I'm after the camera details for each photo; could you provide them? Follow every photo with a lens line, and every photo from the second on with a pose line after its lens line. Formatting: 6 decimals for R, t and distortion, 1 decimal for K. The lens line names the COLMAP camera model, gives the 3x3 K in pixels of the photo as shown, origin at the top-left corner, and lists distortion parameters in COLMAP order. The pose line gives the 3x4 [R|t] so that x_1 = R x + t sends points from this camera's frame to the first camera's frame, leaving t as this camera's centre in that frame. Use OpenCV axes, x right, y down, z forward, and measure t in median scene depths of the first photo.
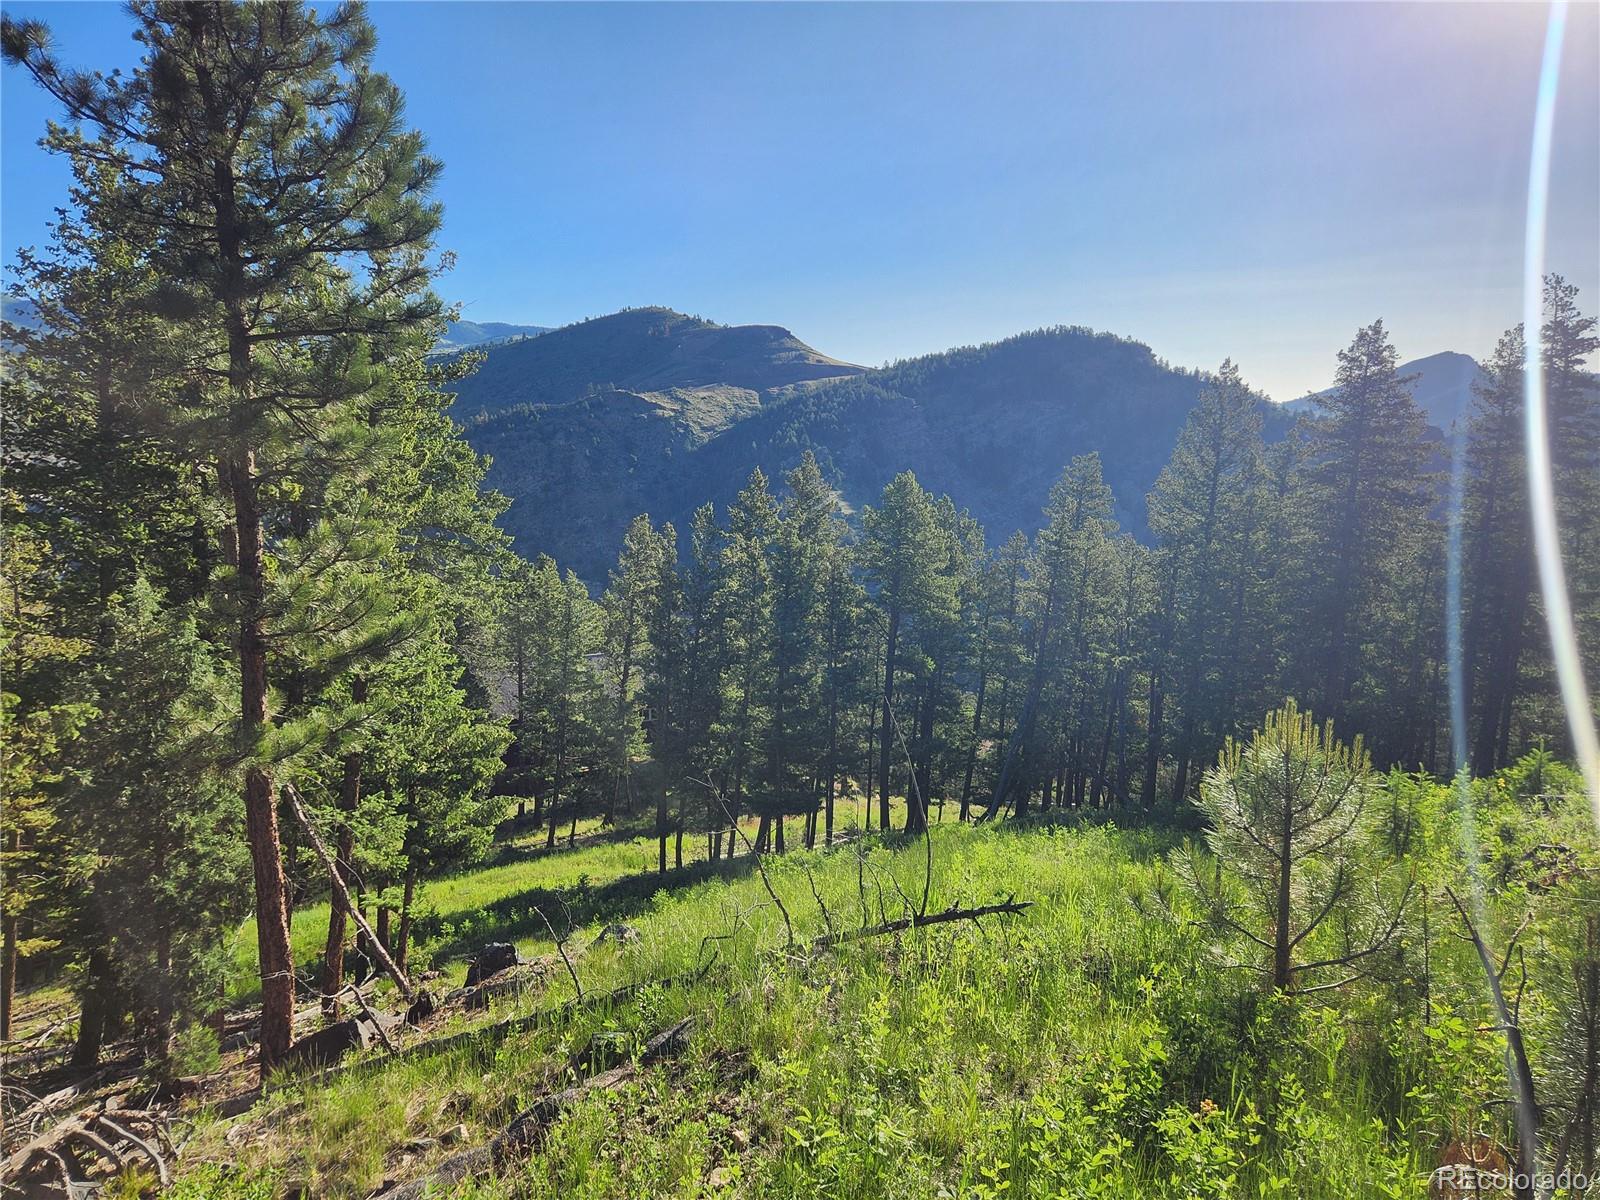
lens RADIAL K [[1103.4, 0, 801.2], [0, 1103.4, 601.0], [0, 0, 1]] dist [0.025924, -0.000721]
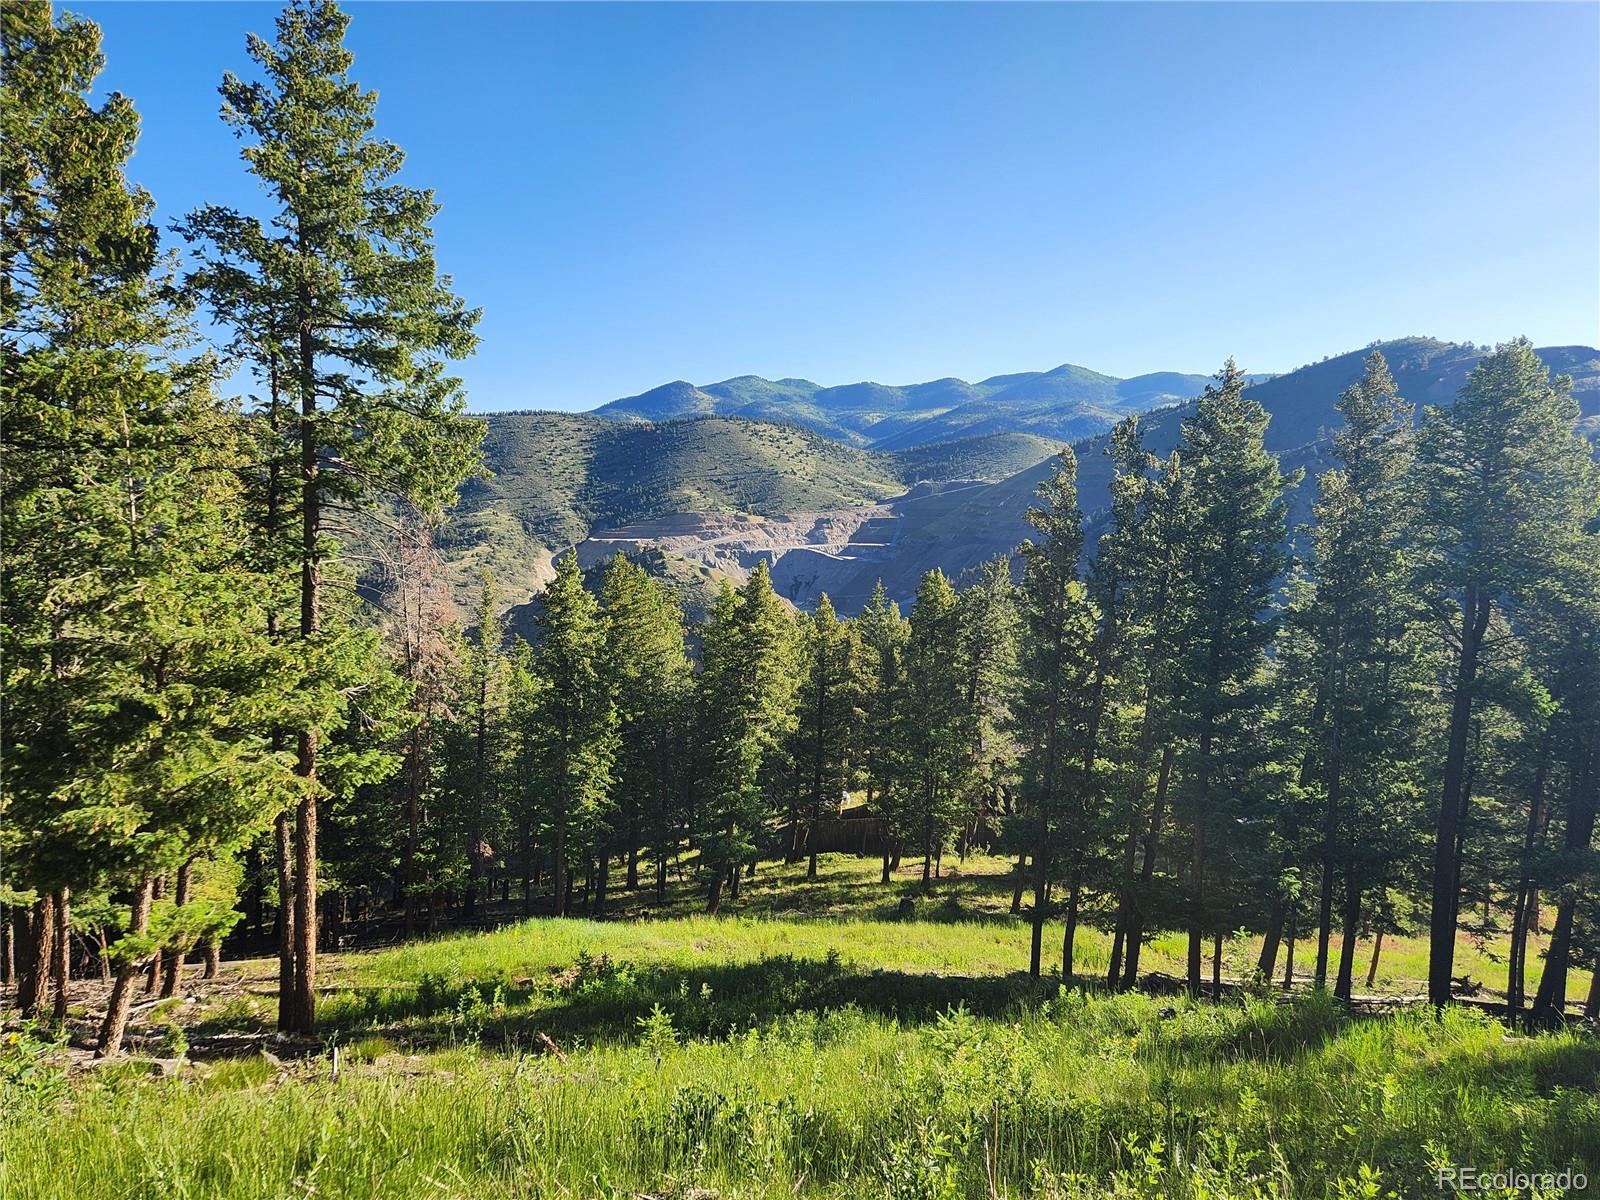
lens RADIAL K [[1103.4, 0, 806.3], [0, 1103.4, 605.7], [0, 0, 1]] dist [0.025924, -0.000721]
pose [[0.807590, 0.037734, -0.588536, 0.064743], [-0.066952, 0.997365, -0.027925, 0.023445], [0.585931, 0.061955, 0.807989, 0.169407]]
